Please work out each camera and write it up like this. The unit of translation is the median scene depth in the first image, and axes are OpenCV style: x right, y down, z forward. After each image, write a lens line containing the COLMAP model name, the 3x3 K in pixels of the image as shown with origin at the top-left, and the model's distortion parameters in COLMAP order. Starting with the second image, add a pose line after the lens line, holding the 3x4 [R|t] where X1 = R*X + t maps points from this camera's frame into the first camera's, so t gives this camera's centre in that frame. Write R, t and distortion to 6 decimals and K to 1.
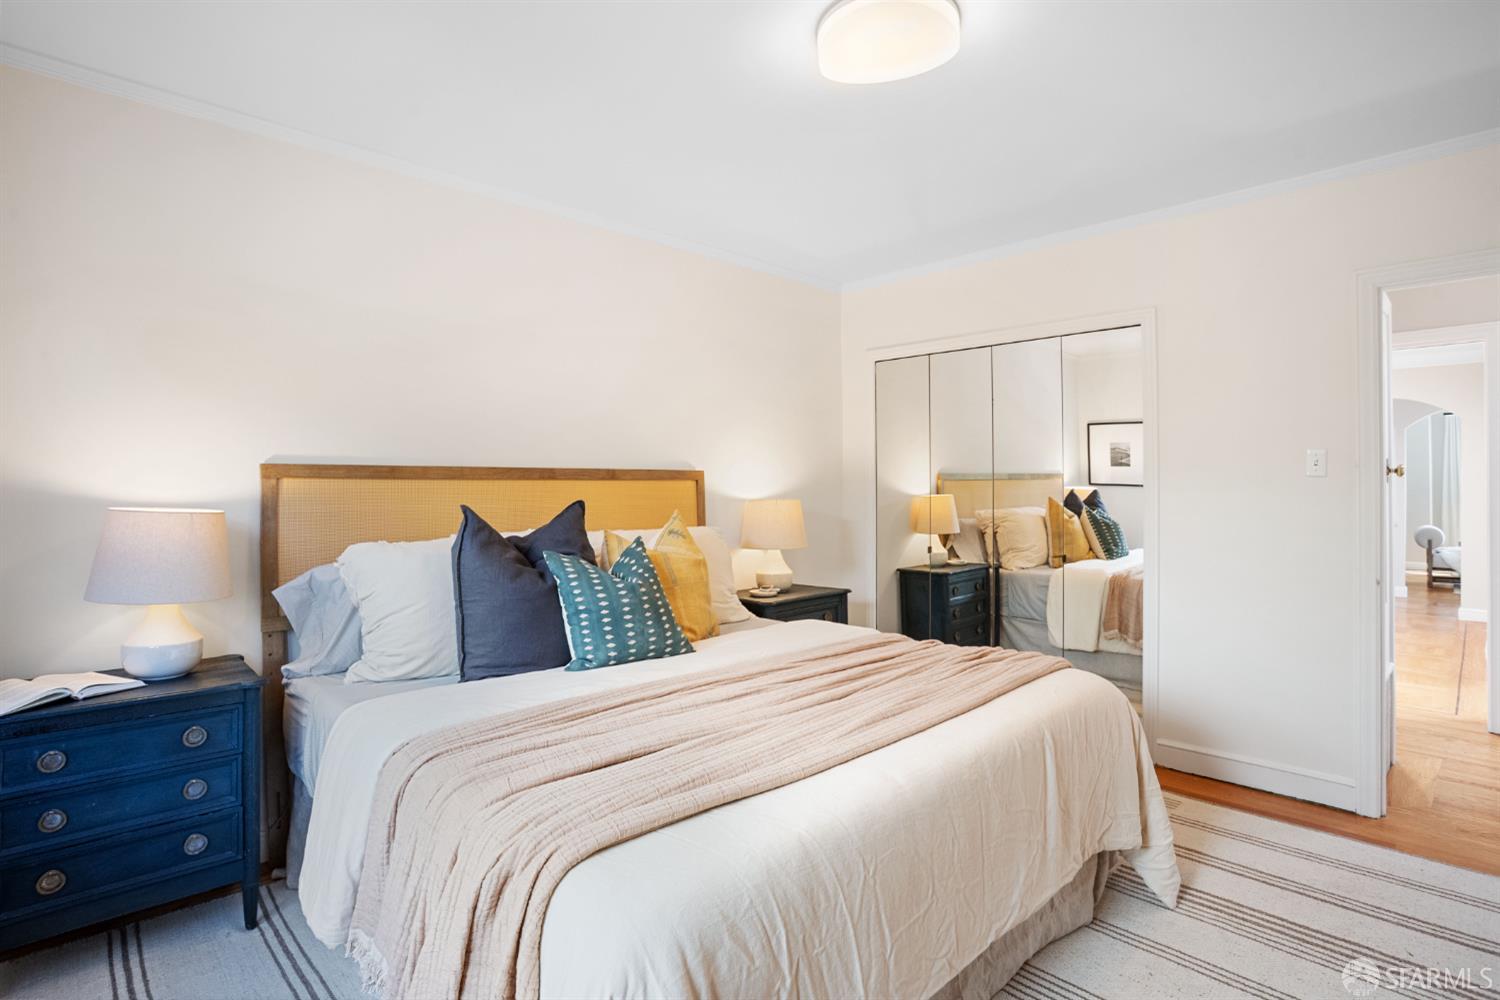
lens RADIAL K [[741.2, 0, 743.0], [0, 741.2, 494.6], [0, 0, 1]] dist [-0.075389, 0.033030]
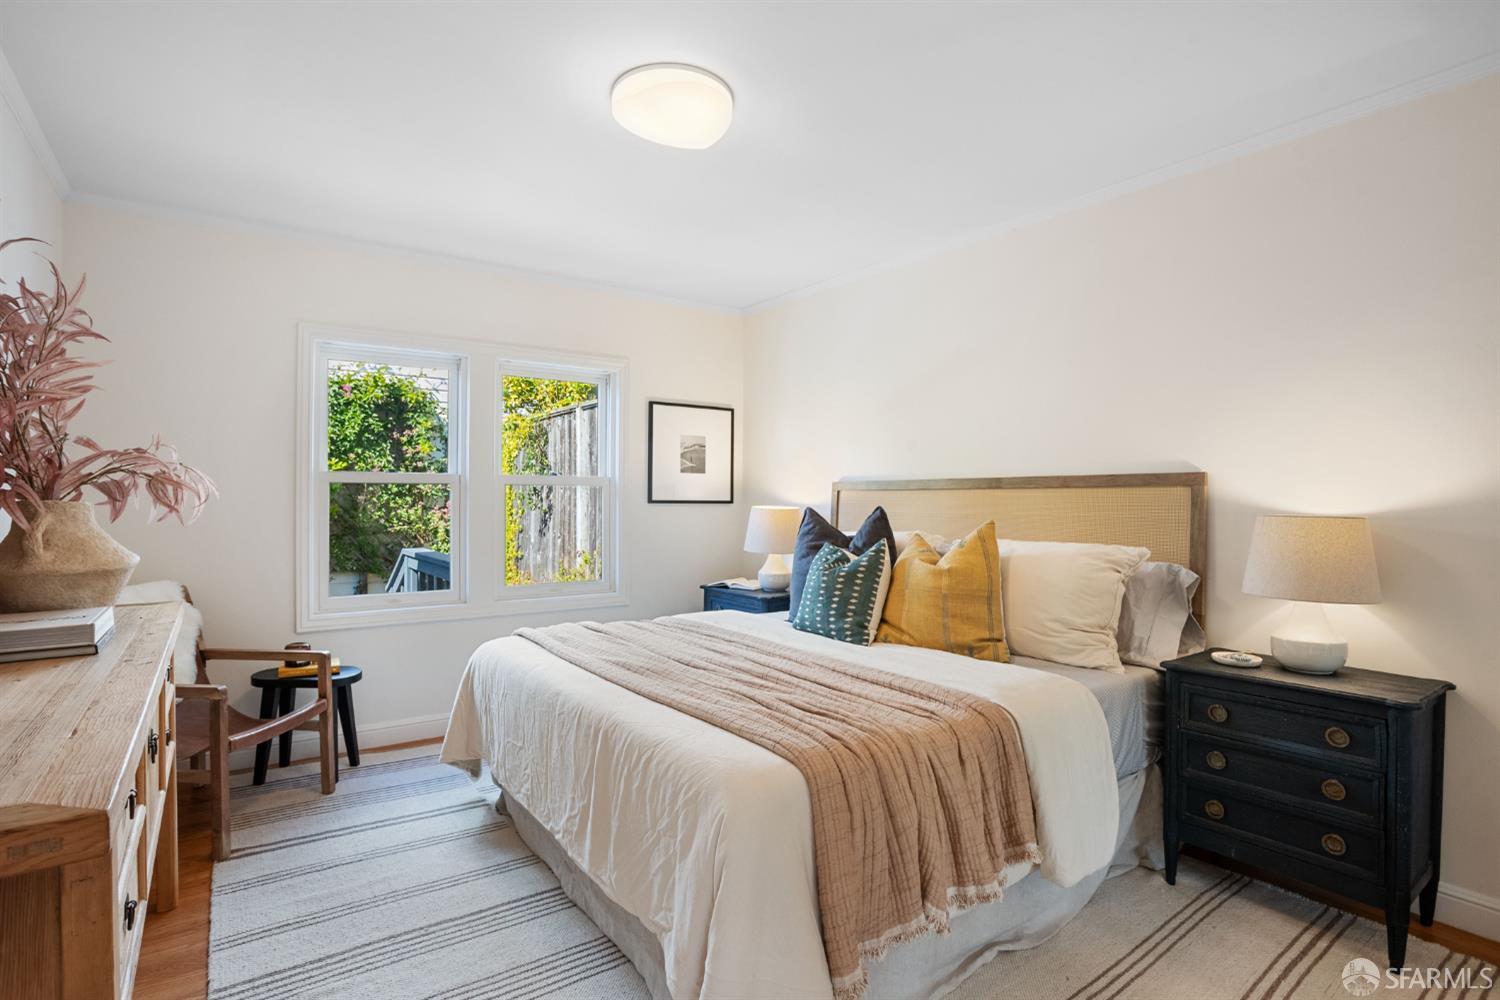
lens RADIAL K [[741.2, 0, 743.0], [0, 741.2, 494.6], [0, 0, 1]] dist [-0.075389, 0.033030]
pose [[-0.165179, 0.000718, -0.986263, 0.729673], [-0.005439, 0.999984, 0.001639, -0.010166], [0.986249, 0.005635, -0.165172, 0.696881]]
